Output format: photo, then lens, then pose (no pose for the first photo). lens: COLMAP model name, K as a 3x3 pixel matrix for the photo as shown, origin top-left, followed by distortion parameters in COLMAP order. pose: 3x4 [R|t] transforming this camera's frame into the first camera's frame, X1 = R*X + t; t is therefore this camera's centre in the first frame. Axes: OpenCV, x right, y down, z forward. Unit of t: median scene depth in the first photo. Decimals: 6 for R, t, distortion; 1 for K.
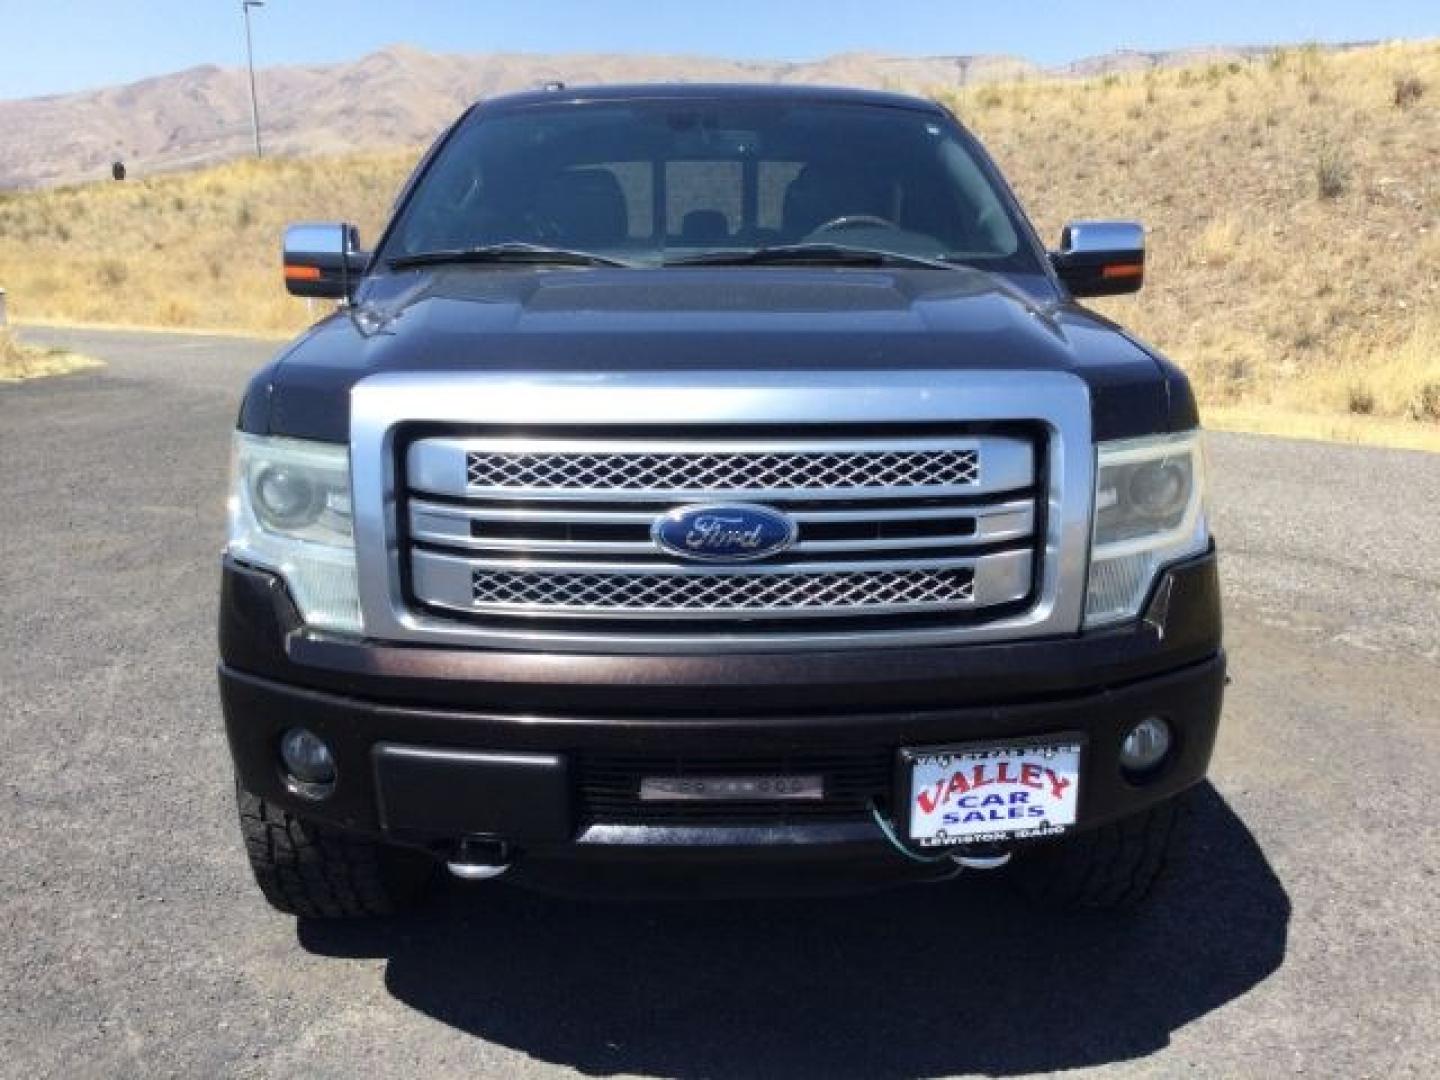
lens RADIAL K [[1307.5, 0, 733.6], [0, 1307.5, 566.1], [0, 0, 1]] dist [0.100999, -0.189583]
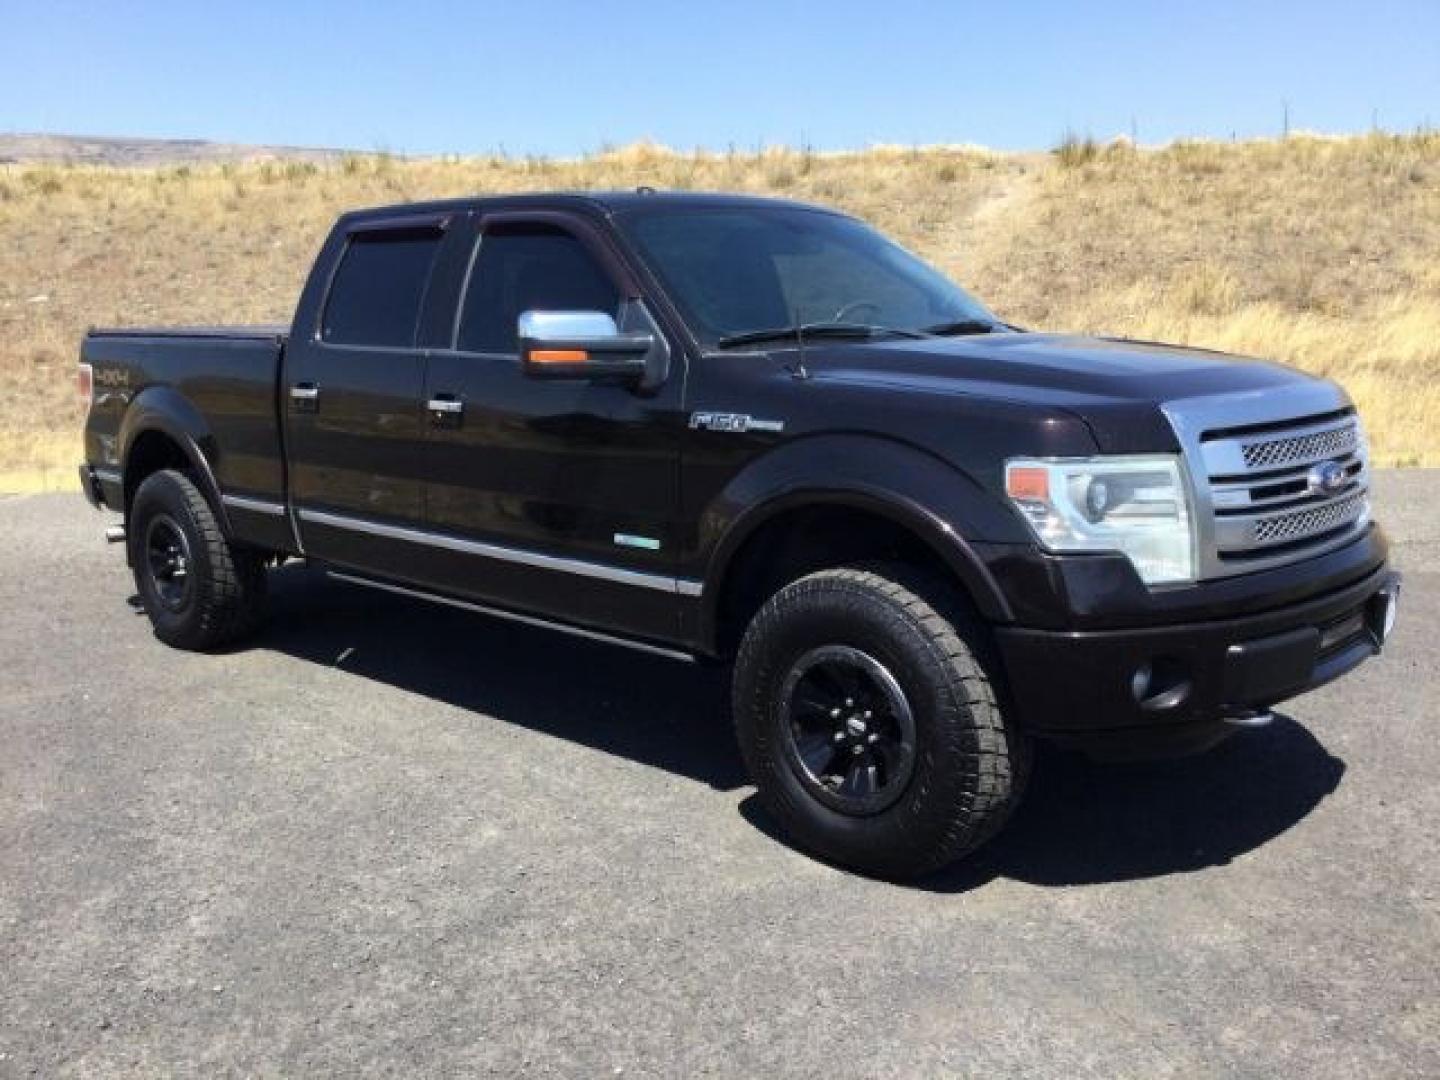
lens RADIAL K [[1298.6, 0, 728.9], [0, 1298.6, 555.9], [0, 0, 1]] dist [0.121981, -0.249717]
pose [[0.699954, -0.140235, 0.700285, -0.198965], [0.188337, 0.982068, 0.008415, -0.010168], [-0.688908, 0.126000, 0.713814, 0.037292]]
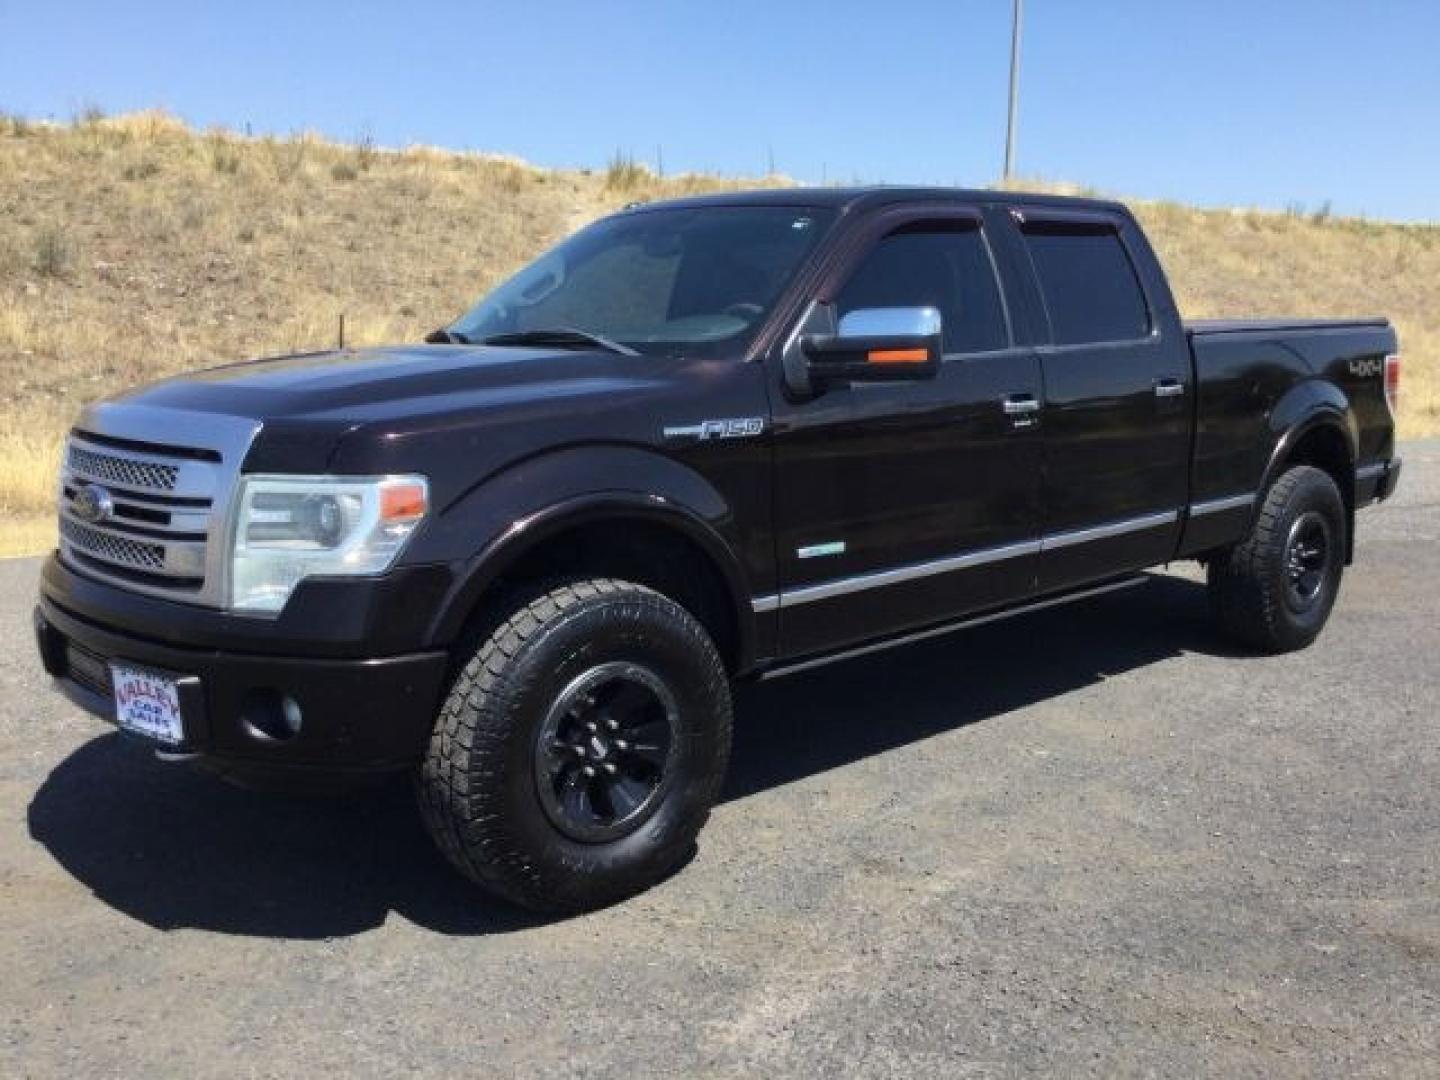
lens RADIAL K [[1298.6, 0, 728.9], [0, 1298.6, 555.9], [0, 0, 1]] dist [0.121981, -0.249717]
pose [[0.129279, -0.166163, 0.977587, -0.322912], [0.234984, 0.962913, 0.132594, -0.091319], [-0.963364, 0.212575, 0.163530, 0.380601]]
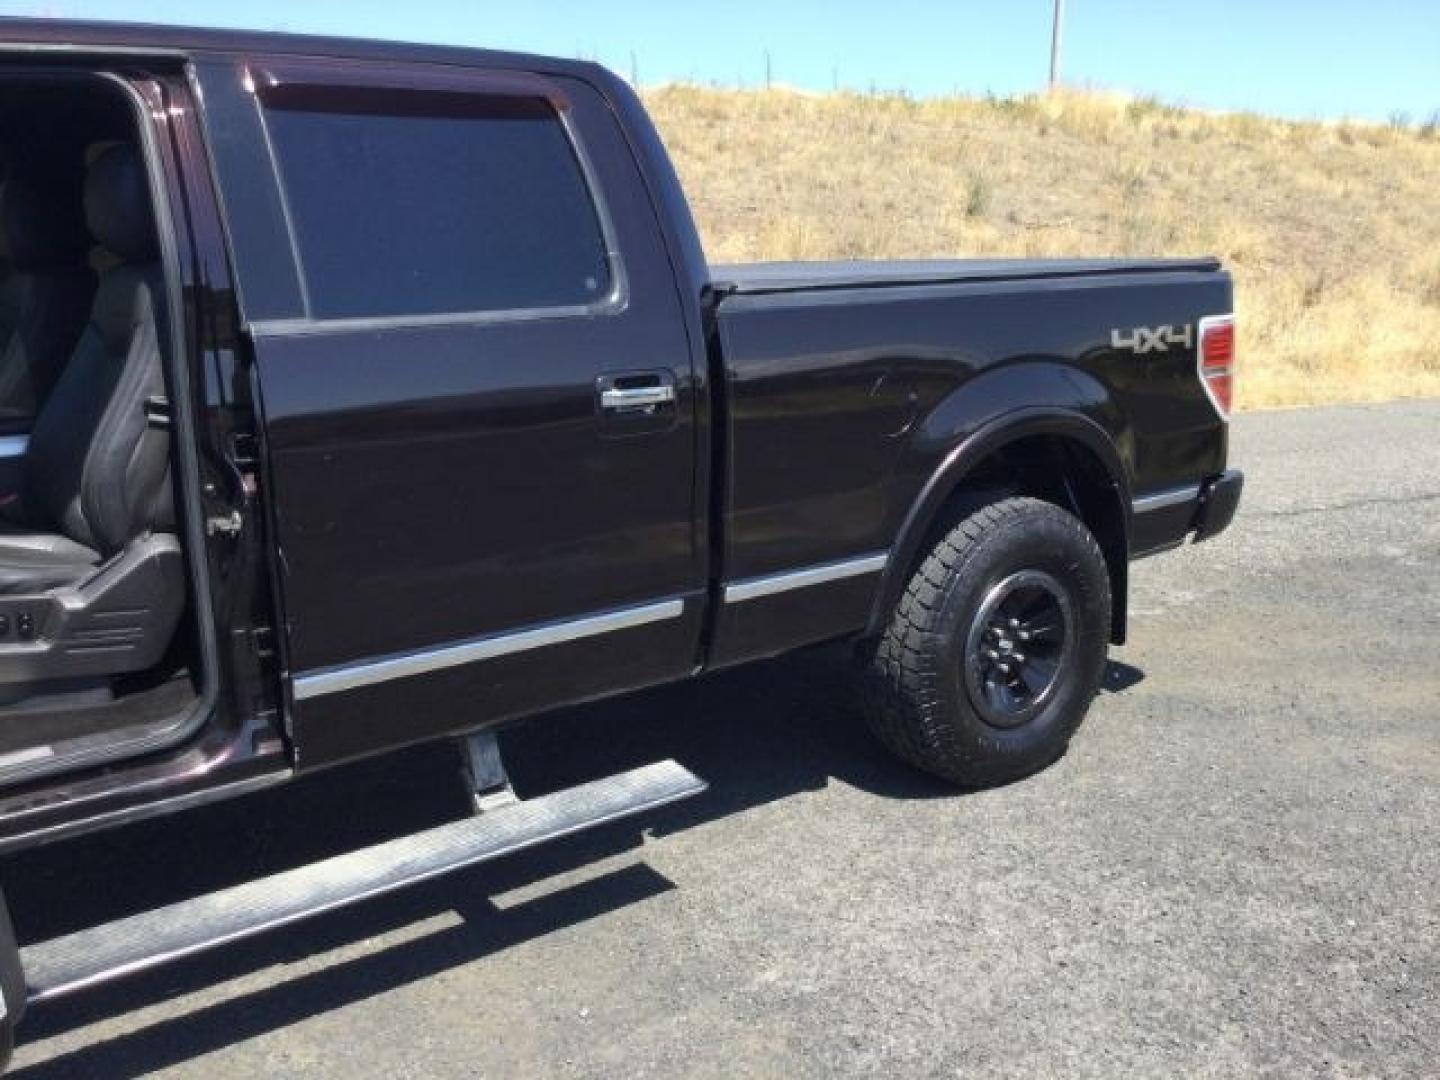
lens RADIAL K [[1307.5, 0, 733.6], [0, 1307.5, 566.1], [0, 0, 1]] dist [0.100999, -0.189583]
pose [[0.214931, -0.220496, 0.951413, -0.190505], [0.234978, 0.957238, 0.168763, -0.071275], [-0.947940, 0.187289, 0.257552, 0.283755]]
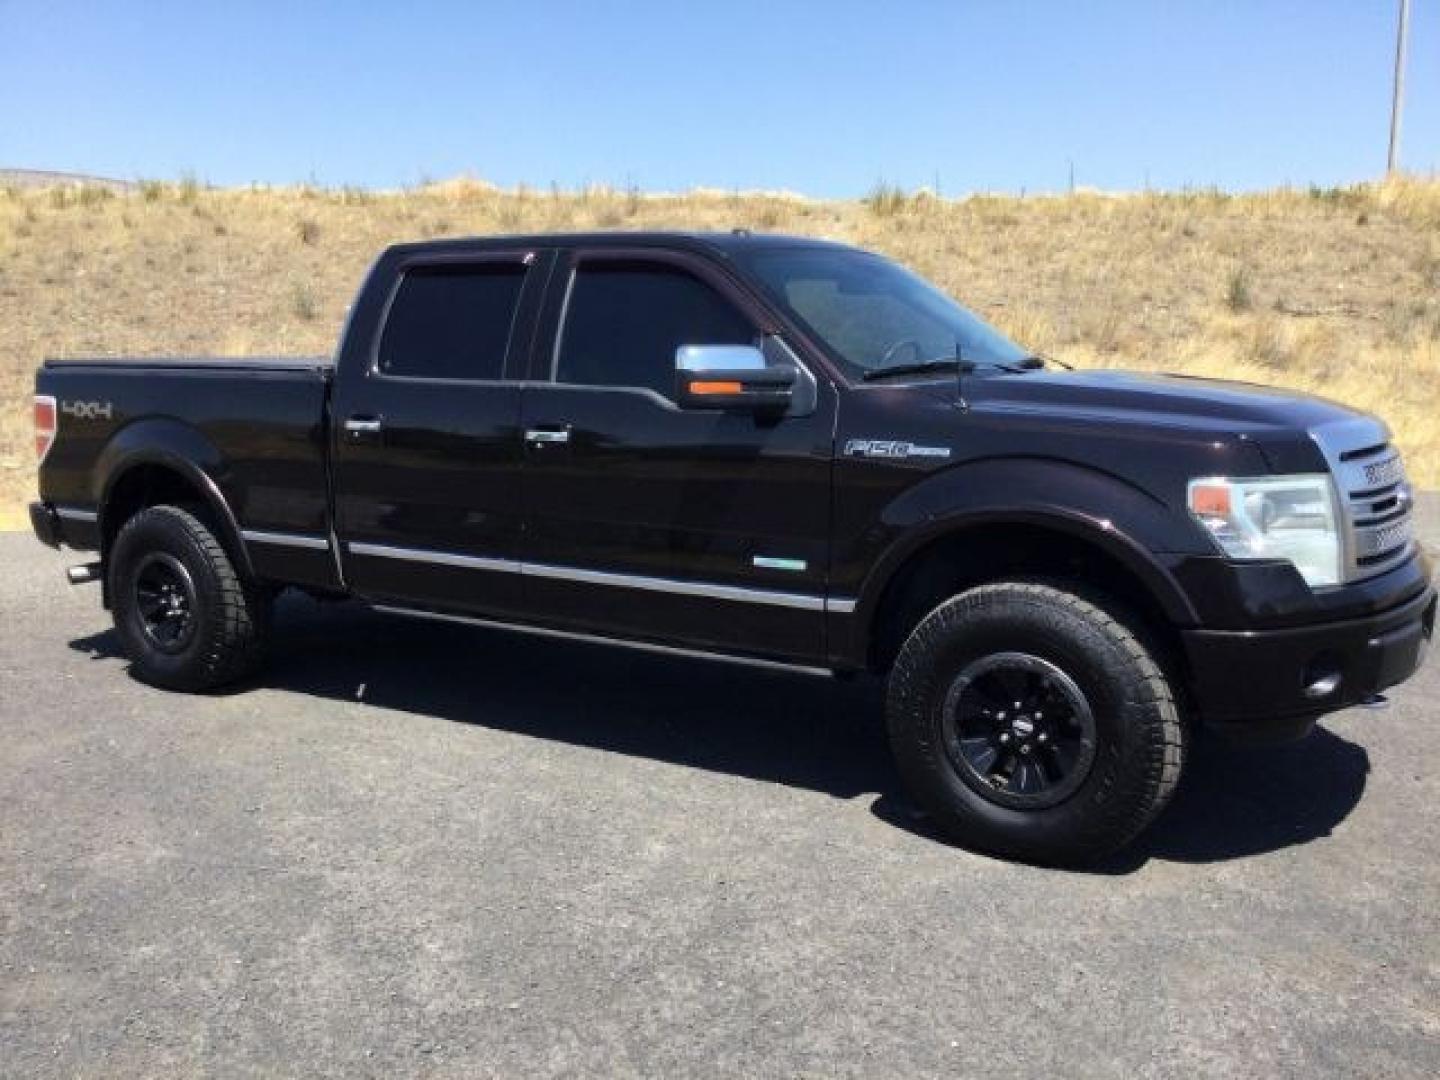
lens RADIAL K [[1298.6, 0, 728.9], [0, 1298.6, 555.9], [0, 0, 1]] dist [0.121981, -0.249717]
pose [[0.557748, -0.132766, 0.819323, -0.248944], [0.207280, 0.978127, 0.017395, -0.020586], [-0.803711, 0.160128, 0.573068, 0.078150]]
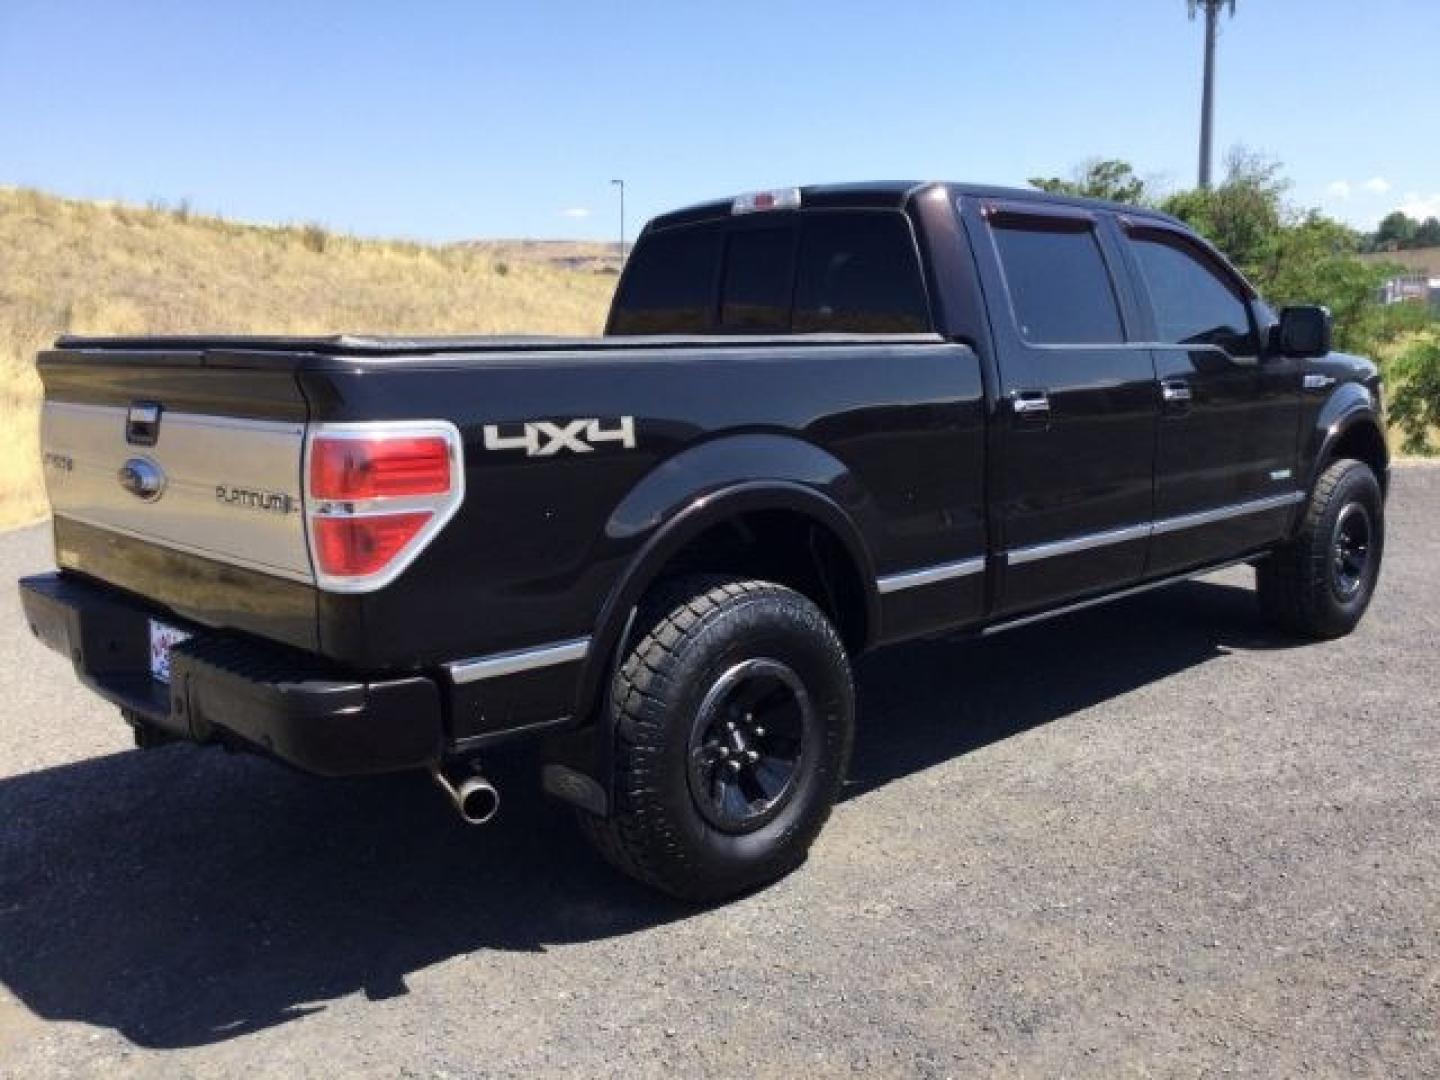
lens RADIAL K [[1307.5, 0, 733.6], [0, 1307.5, 566.1], [0, 0, 1]] dist [0.100999, -0.189583]
pose [[-0.671635, -0.122725, 0.730647, -0.196885], [0.194000, 0.922644, 0.333305, -0.119299], [-0.715032, 0.365604, -0.595871, 0.478686]]
